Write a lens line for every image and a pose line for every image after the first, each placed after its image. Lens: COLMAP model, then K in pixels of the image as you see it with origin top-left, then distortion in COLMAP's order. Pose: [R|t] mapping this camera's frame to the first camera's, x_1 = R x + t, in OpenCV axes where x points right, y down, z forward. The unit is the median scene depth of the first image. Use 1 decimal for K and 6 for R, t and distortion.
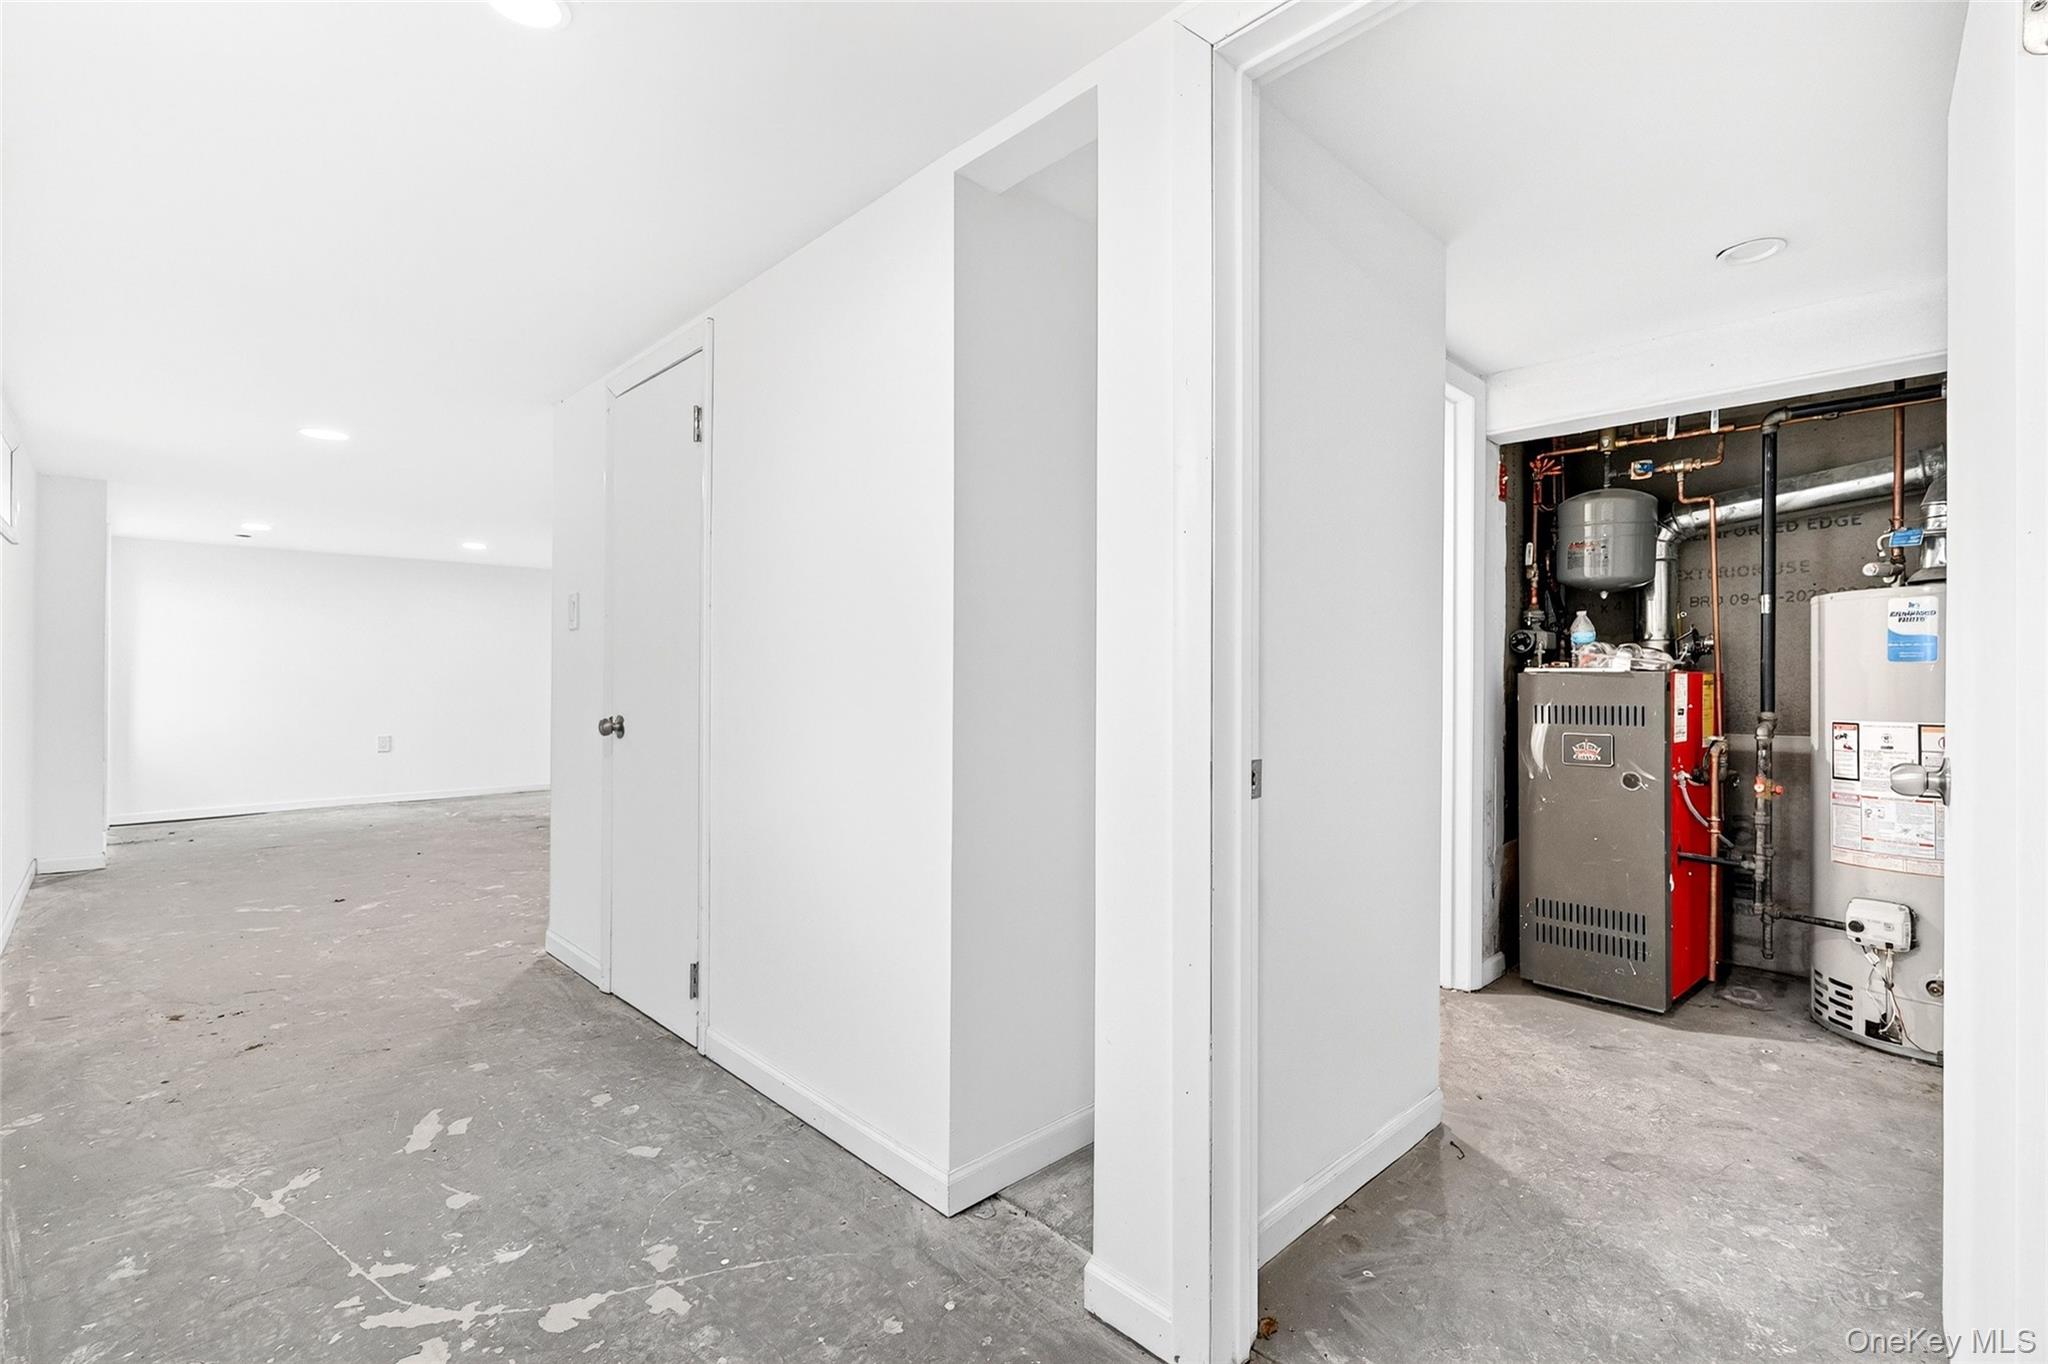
lens RADIAL K [[906.8, 0, 1029.1], [0, 906.8, 672.8], [0, 0, 1]] dist [-0.004553, 0.001314]
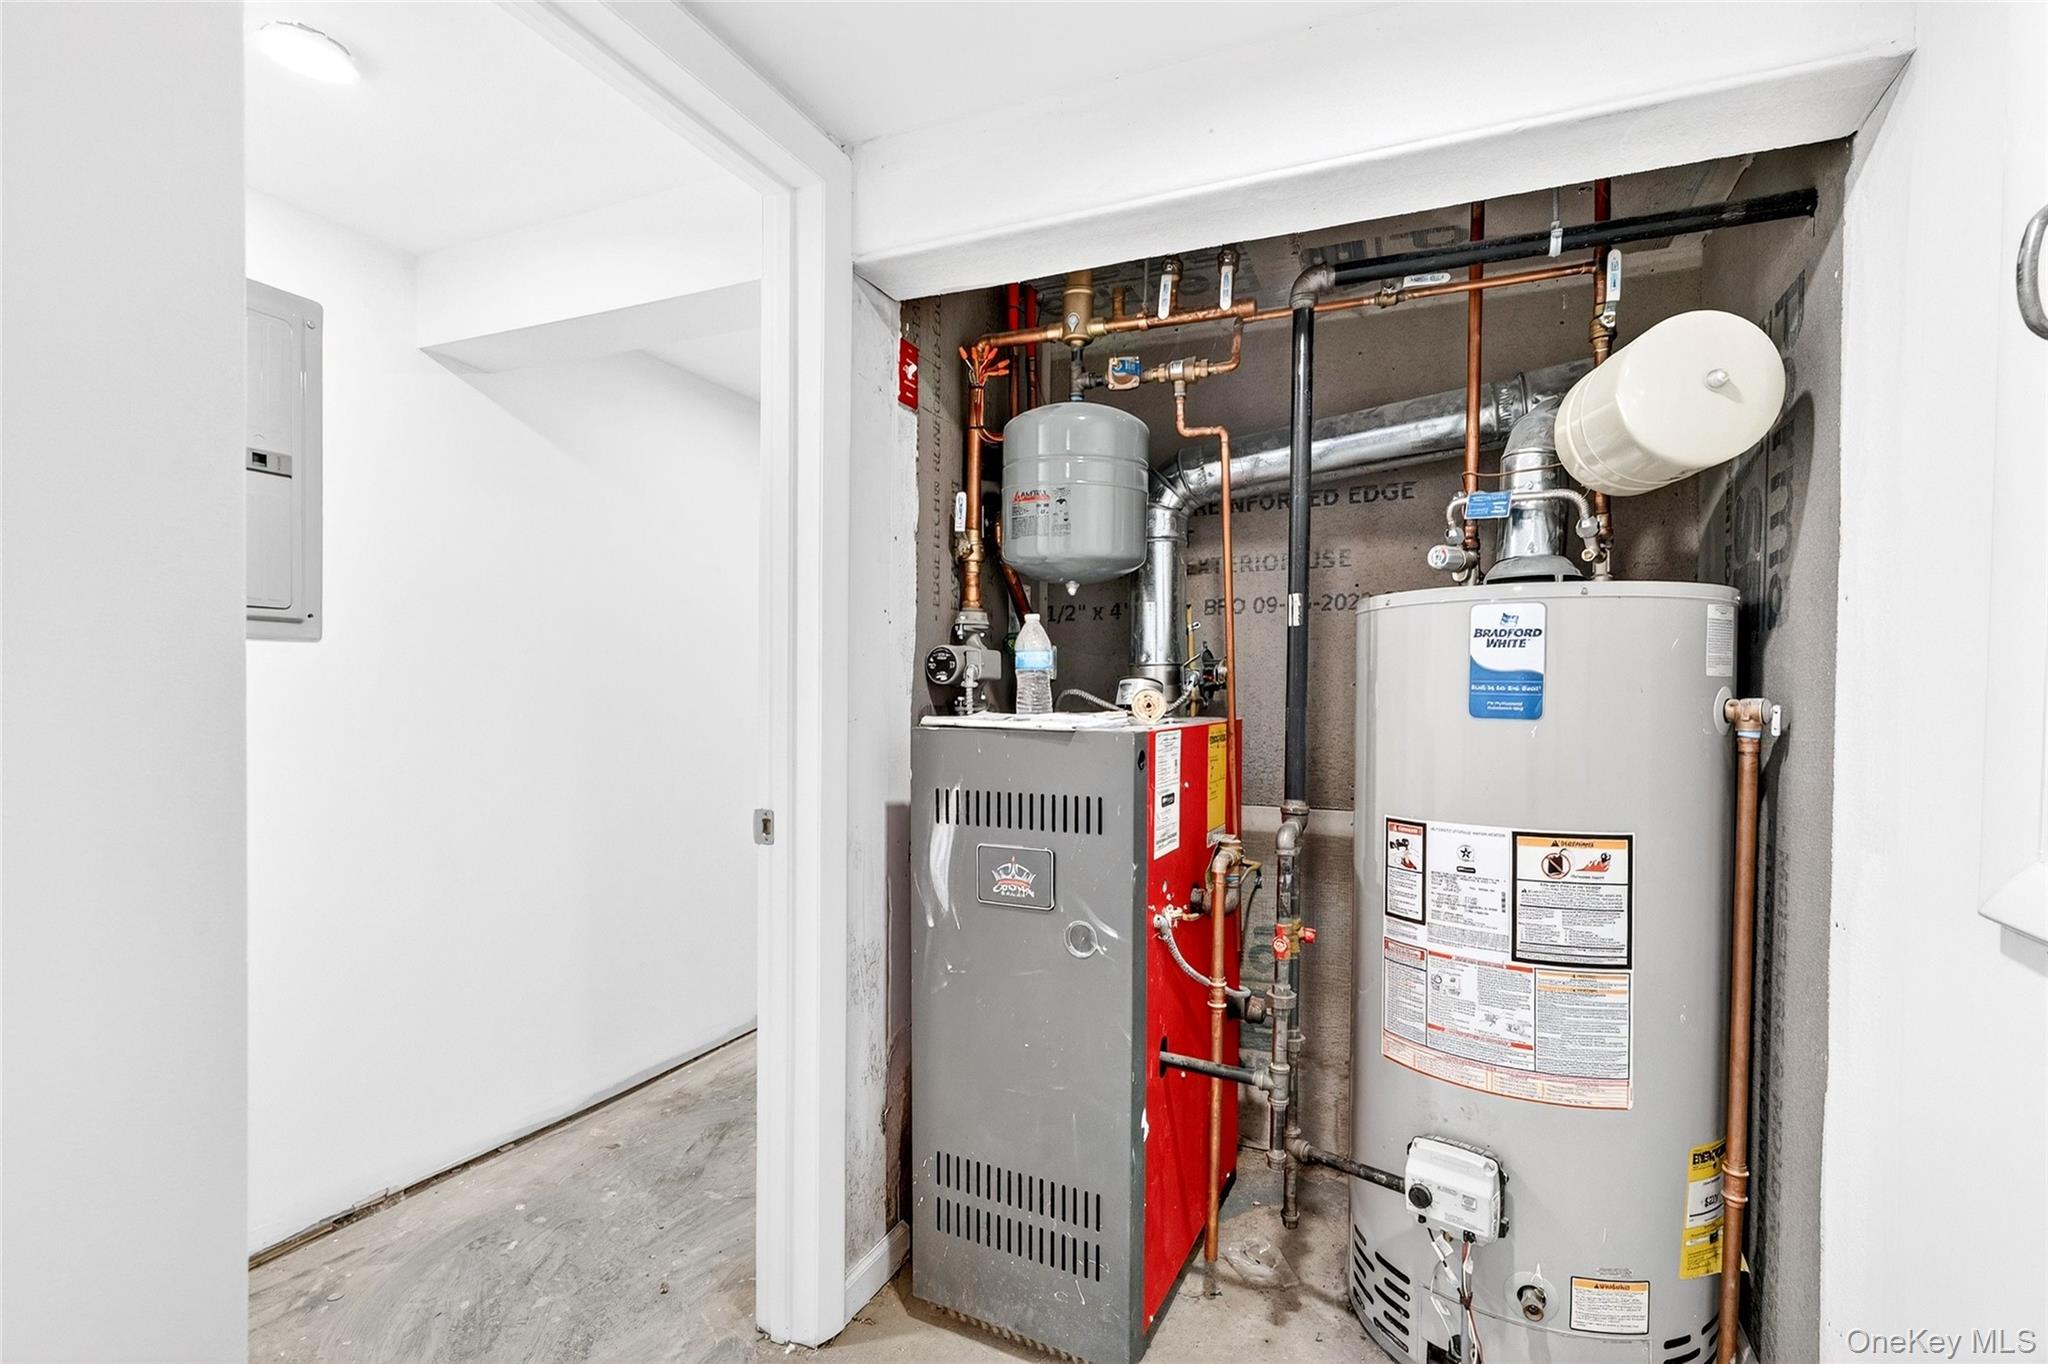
lens RADIAL K [[906.8, 0, 1021.9], [0, 906.8, 687.9], [0, 0, 1]] dist [-0.004553, 0.001314]
pose [[0.927777, 0.002186, 0.373130, 0.430304], [-0.007127, 0.999904, 0.011864, -0.031333], [-0.373068, -0.013666, 0.927703, 0.519579]]
